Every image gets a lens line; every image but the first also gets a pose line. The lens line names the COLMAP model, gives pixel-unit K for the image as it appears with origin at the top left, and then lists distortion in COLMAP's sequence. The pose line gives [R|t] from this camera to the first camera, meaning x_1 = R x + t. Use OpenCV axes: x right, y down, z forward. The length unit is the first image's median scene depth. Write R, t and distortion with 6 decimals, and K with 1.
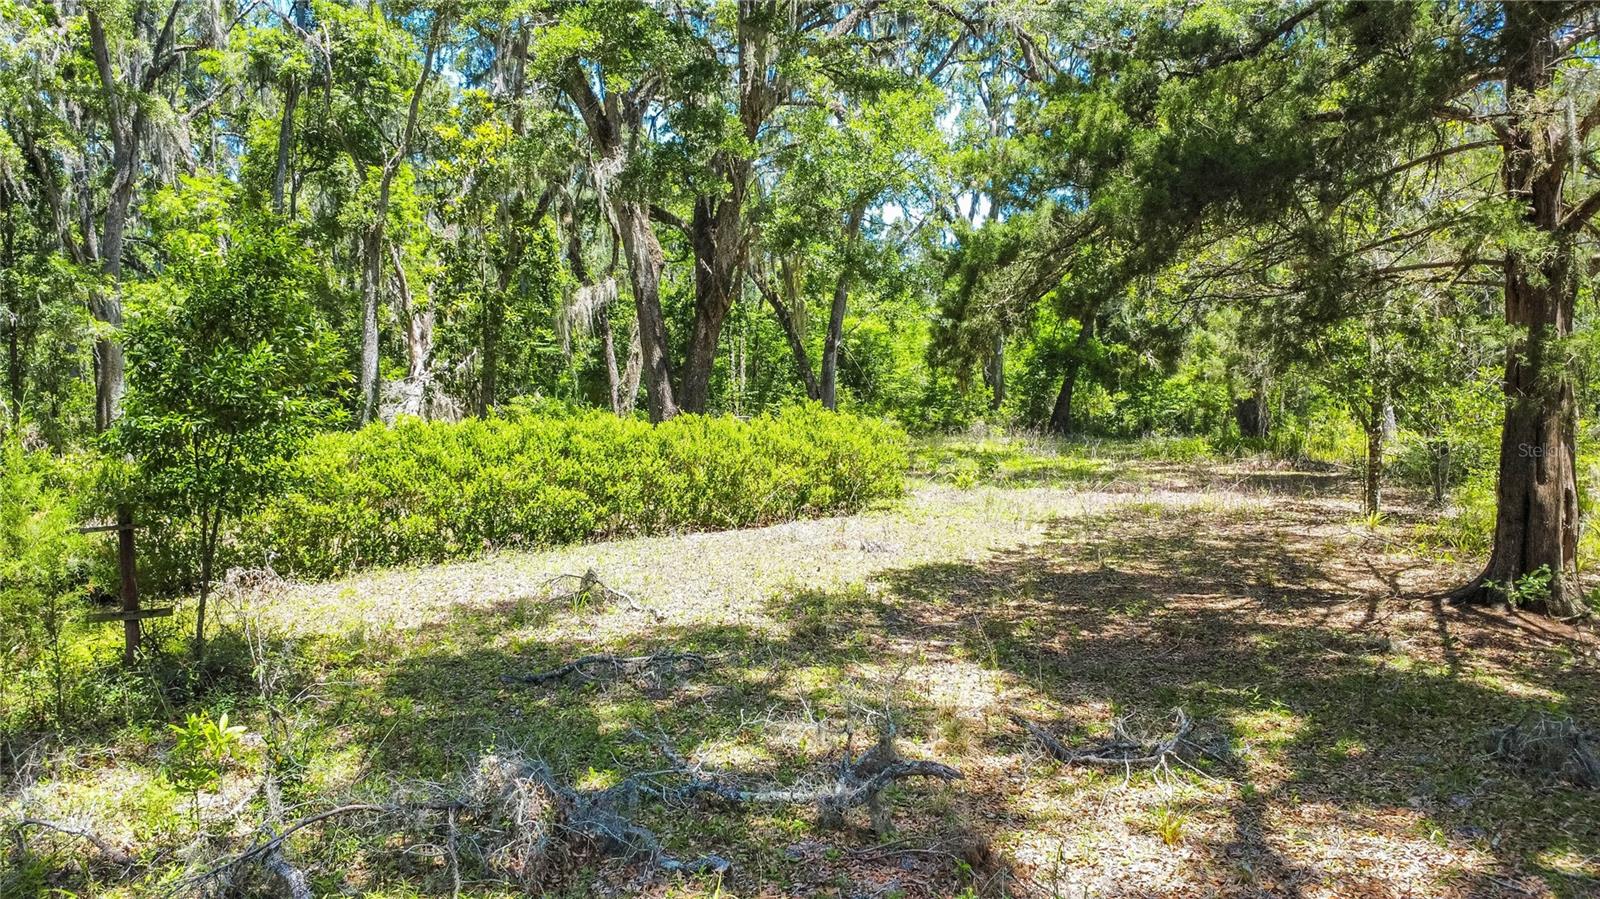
lens RADIAL K [[1168.3, 0, 805.4], [0, 1168.3, 448.0], [0, 0, 1]] dist [-0.035401, 0.006116]
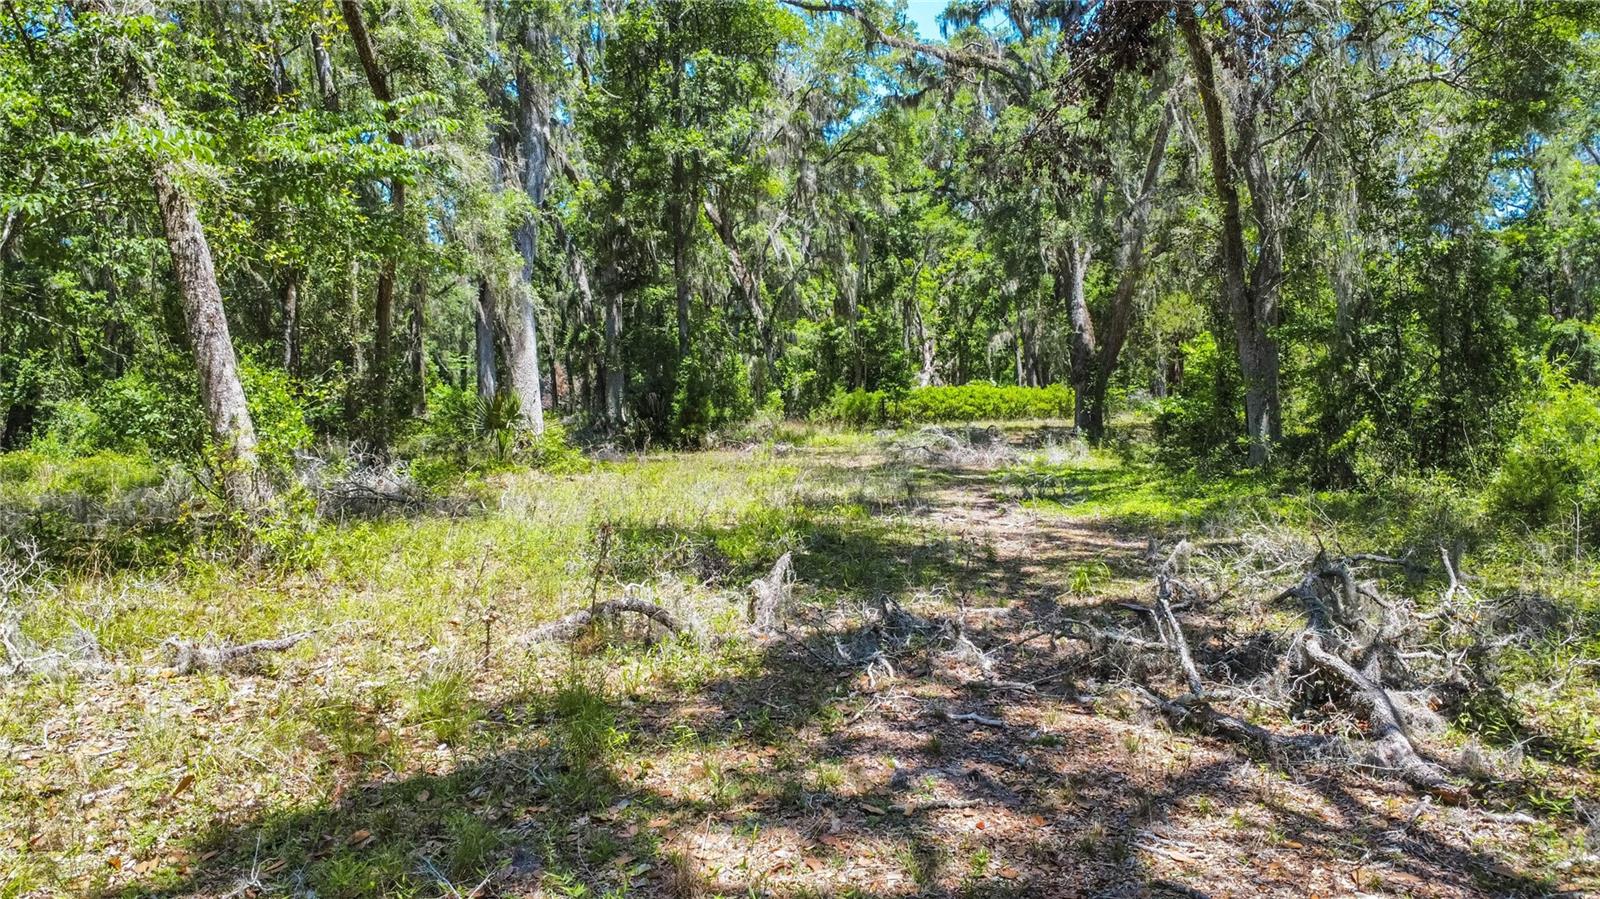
lens RADIAL K [[1168.3, 0, 804.2], [0, 1168.3, 451.5], [0, 0, 1]] dist [-0.035401, 0.006116]
pose [[0.913931, 0.025843, -0.405045, 0.631660], [-0.017907, 0.999566, 0.023371, 0.078349], [0.405474, -0.014107, 0.913998, -2.006567]]
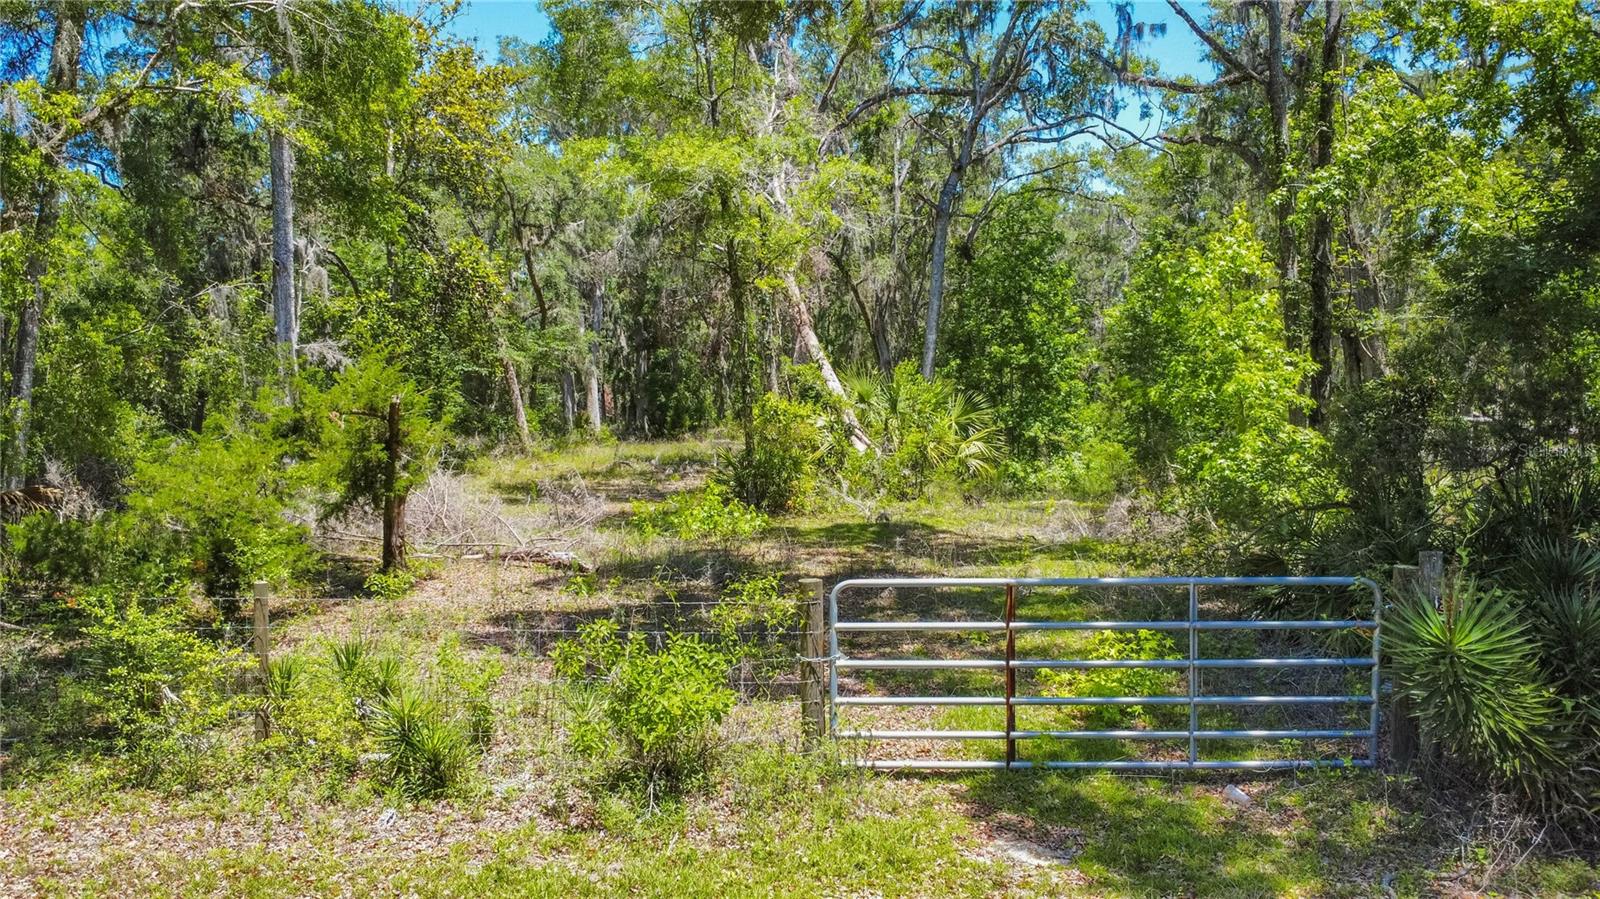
lens RADIAL K [[1168.3, 0, 797.8], [0, 1168.3, 452.0], [0, 0, 1]] dist [-0.035401, 0.006116]
pose [[0.894845, 0.035078, -0.444997, 1.740581], [-0.032279, 0.999383, 0.013868, 0.093797], [0.445208, 0.001955, 0.895425, -3.549101]]
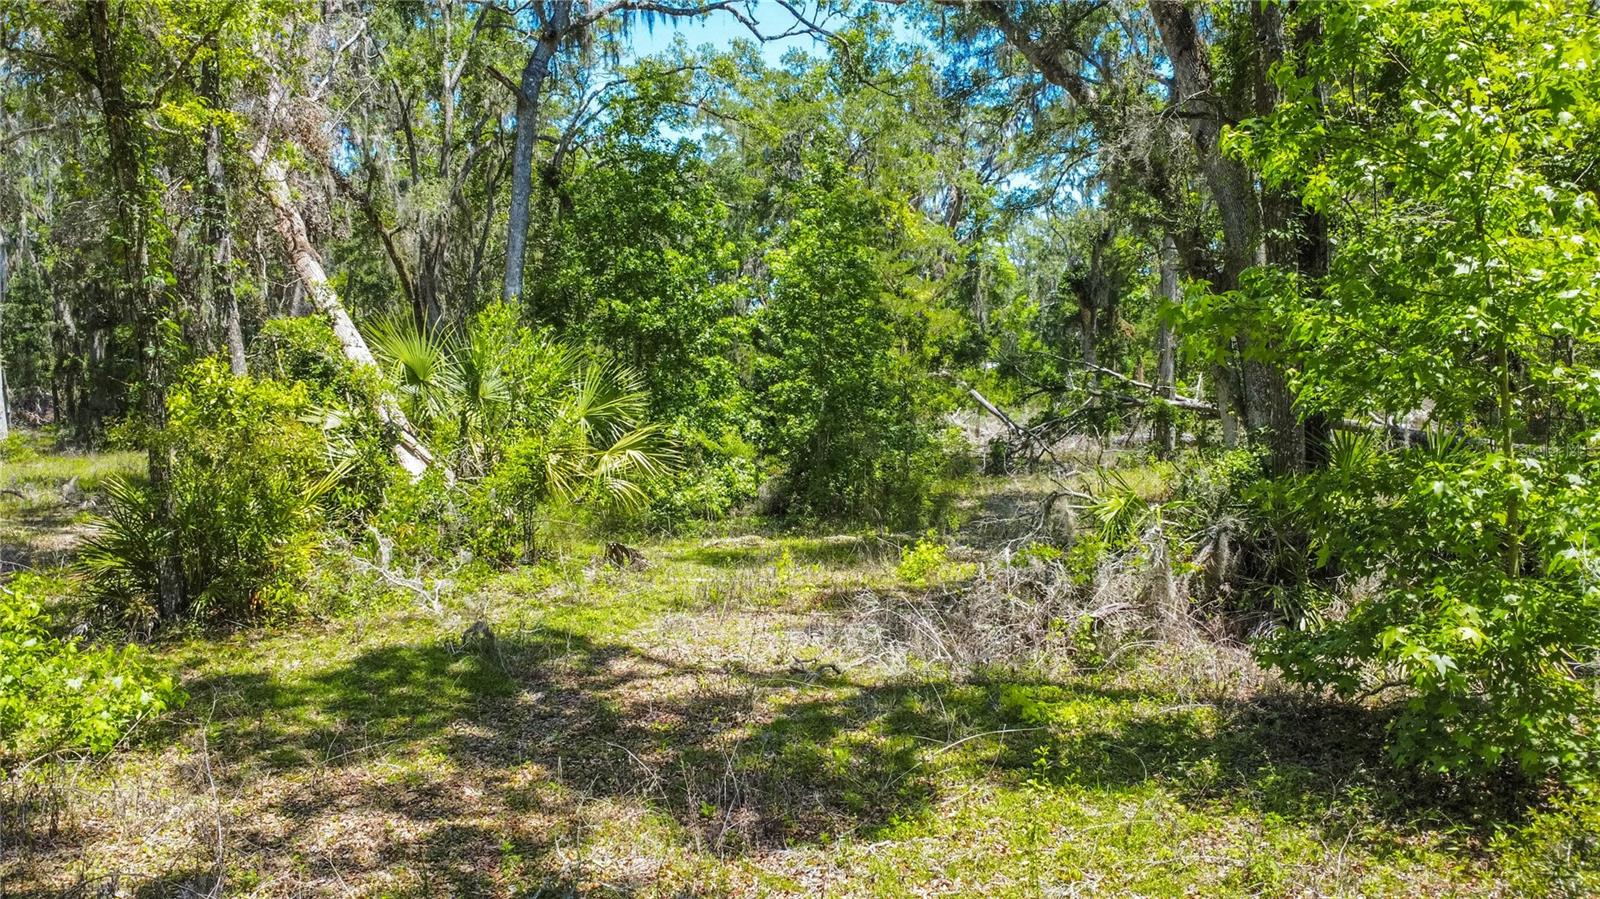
lens RADIAL K [[1168.3, 0, 791.6], [0, 1168.3, 447.0], [0, 0, 1]] dist [-0.035401, 0.006116]
pose [[0.996856, 0.009864, -0.078617, 1.472032], [-0.009438, 0.999939, 0.005789, 0.086072], [0.078669, -0.005029, 0.996888, -2.957641]]
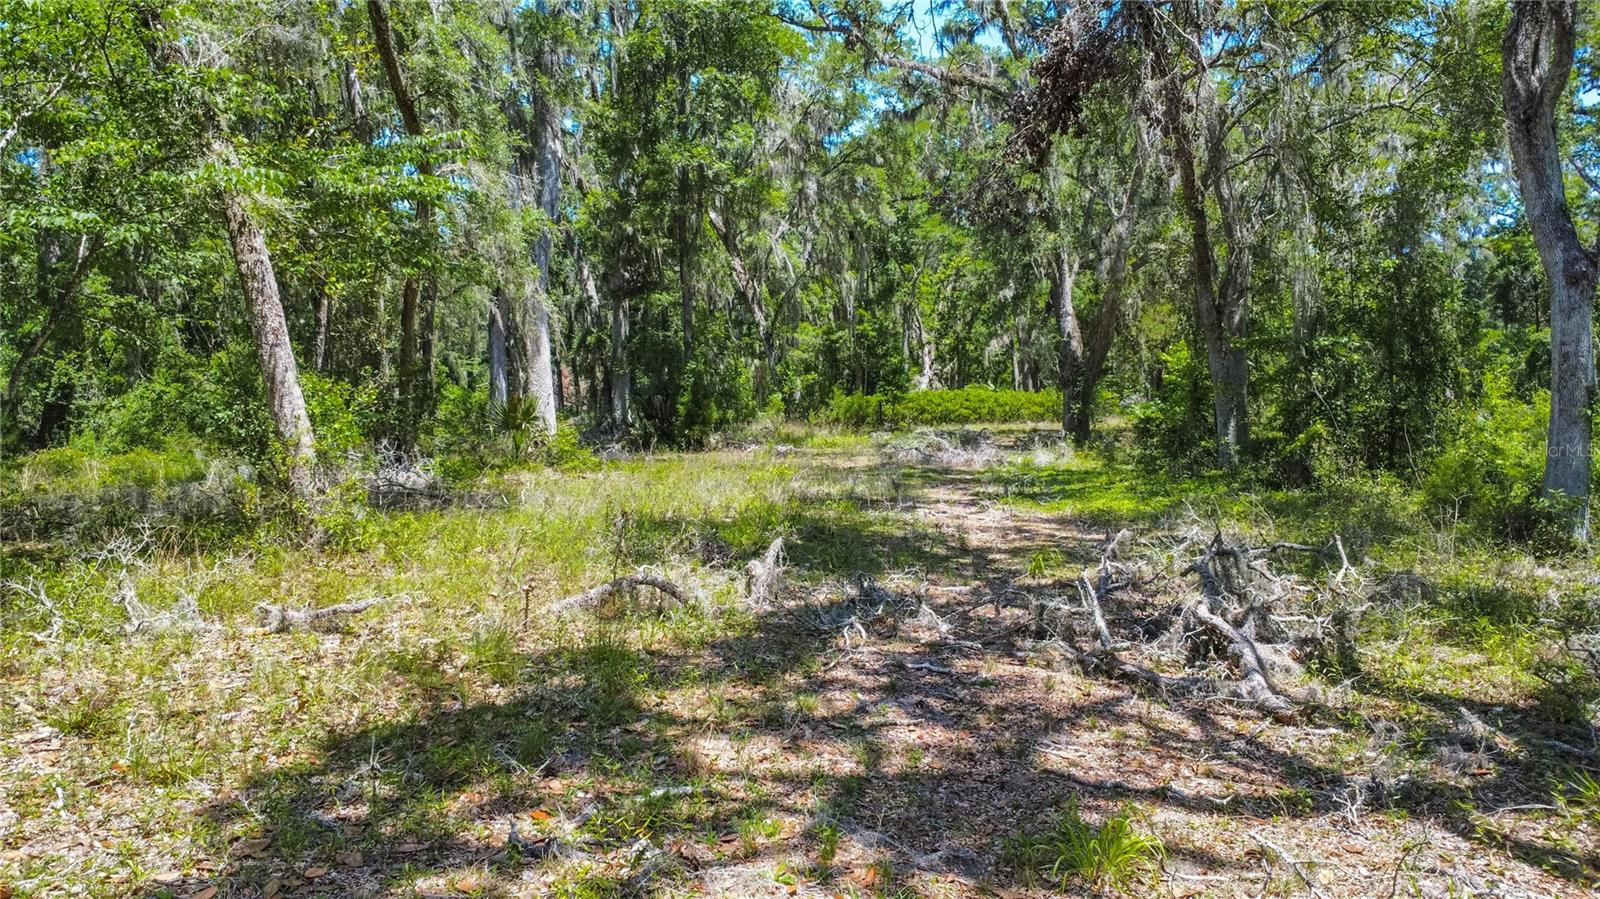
lens RADIAL K [[1168.3, 0, 797.3], [0, 1168.3, 444.8], [0, 0, 1]] dist [-0.035401, 0.006116]
pose [[0.910398, 0.027348, -0.412829, 0.674138], [-0.022603, 0.999610, 0.016375, 0.077650], [0.413116, -0.005577, 0.910661, -2.085525]]
